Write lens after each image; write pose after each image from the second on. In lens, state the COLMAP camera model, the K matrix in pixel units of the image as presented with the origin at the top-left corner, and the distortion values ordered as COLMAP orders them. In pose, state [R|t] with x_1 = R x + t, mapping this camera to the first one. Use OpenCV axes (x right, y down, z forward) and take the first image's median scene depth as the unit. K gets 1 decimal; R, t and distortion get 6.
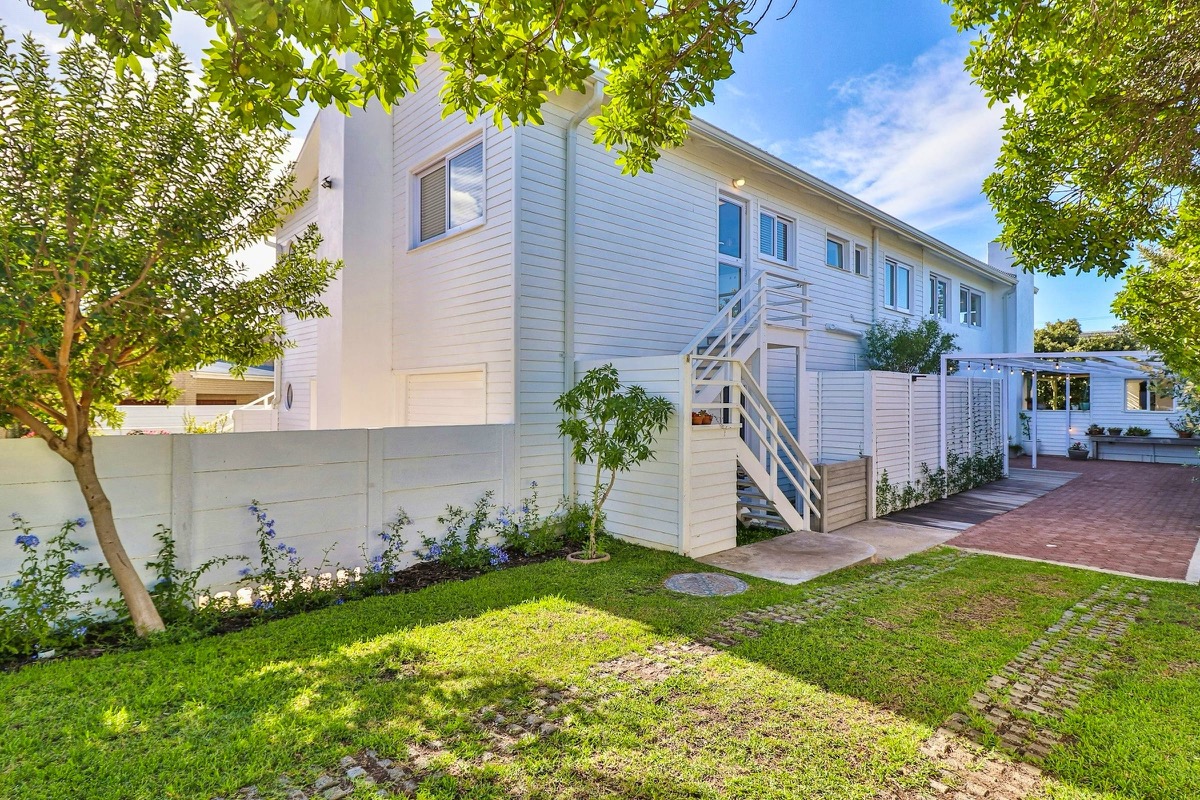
lens RADIAL K [[622.2, 0, 607.1], [0, 622.2, 392.1], [0, 0, 1]] dist [-0.022884, -0.000895]
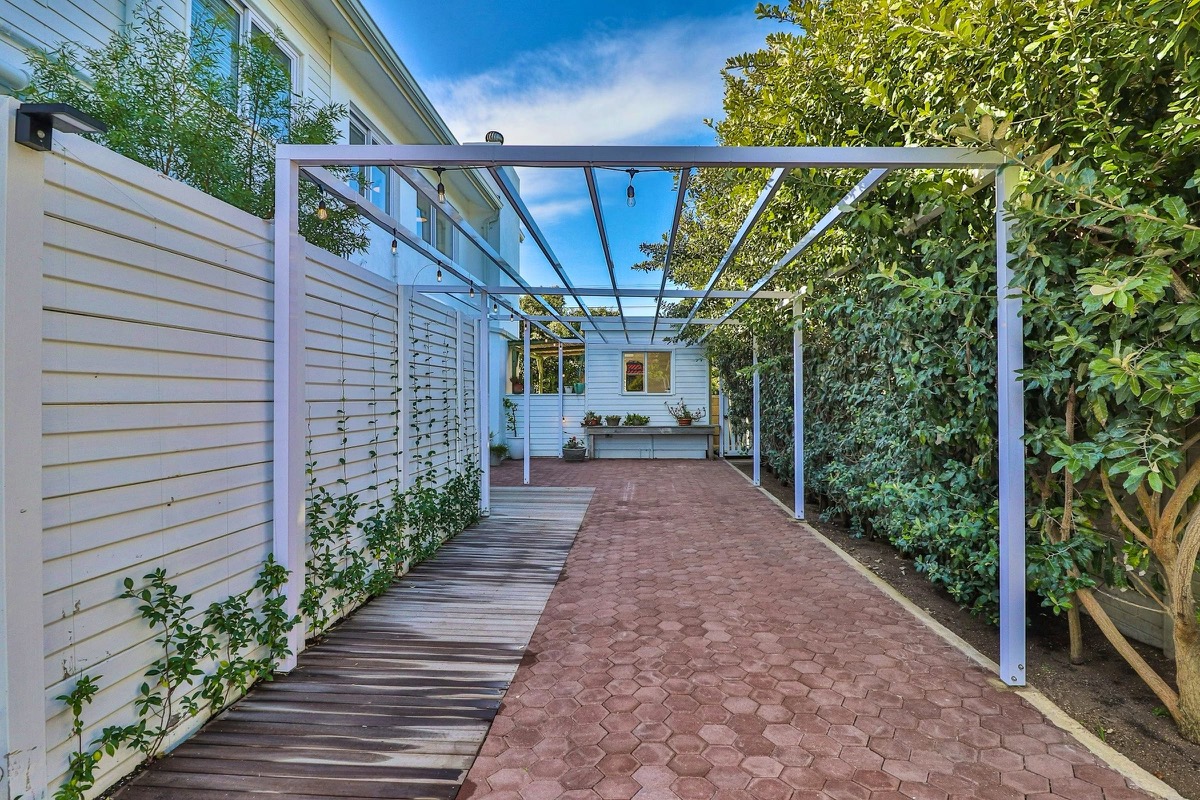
lens RADIAL K [[622.2, 0, 605.5], [0, 622.2, 397.5], [0, 0, 1]] dist [-0.022884, -0.000895]
pose [[0.723666, -0.004124, 0.690138, 0.304647], [0.001106, 0.999988, 0.004815, 0.033265], [-0.690149, -0.002721, 0.723662, 0.467055]]
